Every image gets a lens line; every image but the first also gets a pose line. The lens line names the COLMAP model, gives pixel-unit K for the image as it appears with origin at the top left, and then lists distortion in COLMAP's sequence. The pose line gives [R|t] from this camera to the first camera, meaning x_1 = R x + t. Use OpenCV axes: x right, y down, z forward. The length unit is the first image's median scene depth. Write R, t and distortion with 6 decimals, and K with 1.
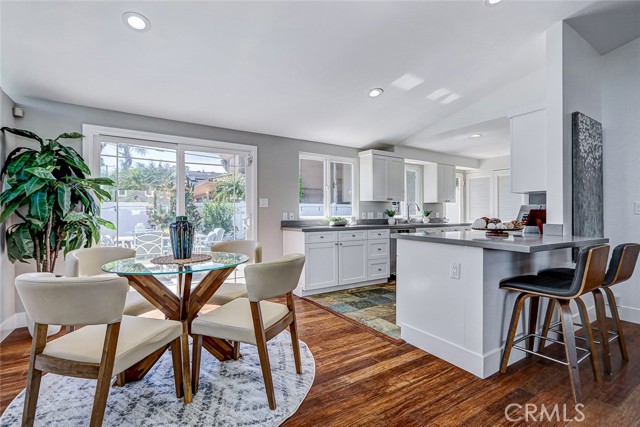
lens RADIAL K [[295.6, 0, 323.6], [0, 295.6, 213.9], [0, 0, 1]] dist [-0.001432, -0.000496]
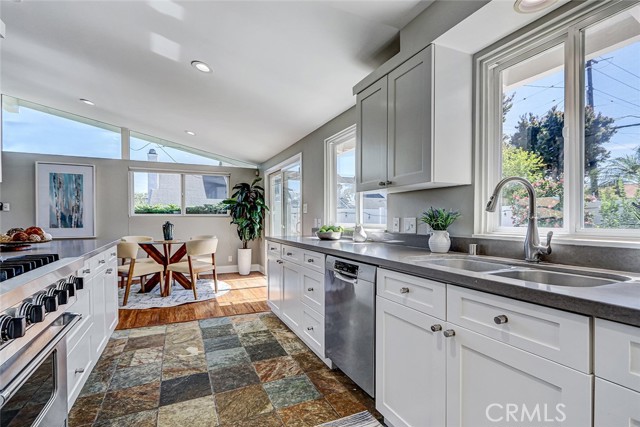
lens RADIAL K [[300.9, 0, 319.7], [0, 300.9, 219.5], [0, 0, 1]] dist [-0.001125, -0.000376]
pose [[-0.132981, 0.010076, -0.991067, 1.049917], [0.002532, 0.999949, 0.009826, -0.014109], [0.991115, -0.001202, -0.132999, 1.594777]]
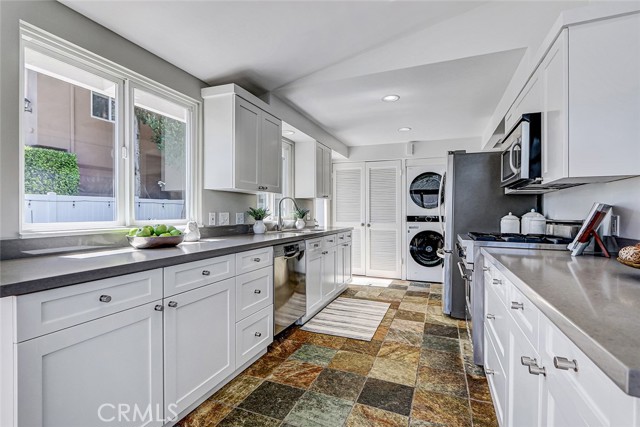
lens RADIAL K [[296.4, 0, 318.1], [0, 296.4, 211.1], [0, 0, 1]] dist [0.000489, -0.000244]
pose [[0.827273, 0.007202, 0.561754, 0.004801], [-0.005735, 0.999974, -0.004374, -0.010288], [-0.561771, 0.000397, 0.827293, 0.811651]]
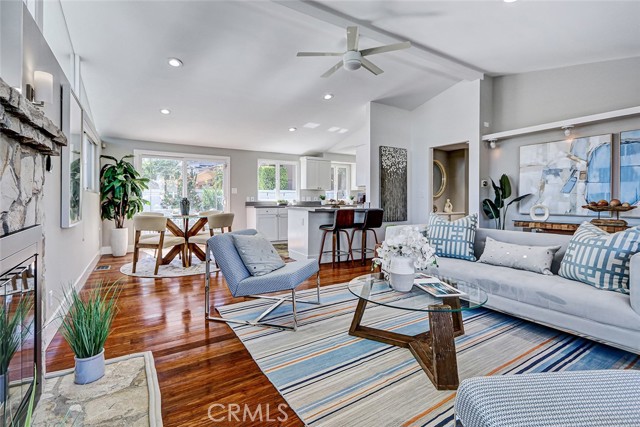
lens RADIAL K [[291.0, 0, 316.3], [0, 291.0, 202.4], [0, 0, 1]] dist [-0.000419, -0.000300]
pose [[0.999567, 0.002572, -0.029299, 0.411158], [-0.002280, 0.999947, 0.010022, 0.013850], [0.029323, -0.009951, 0.999520, -0.831867]]
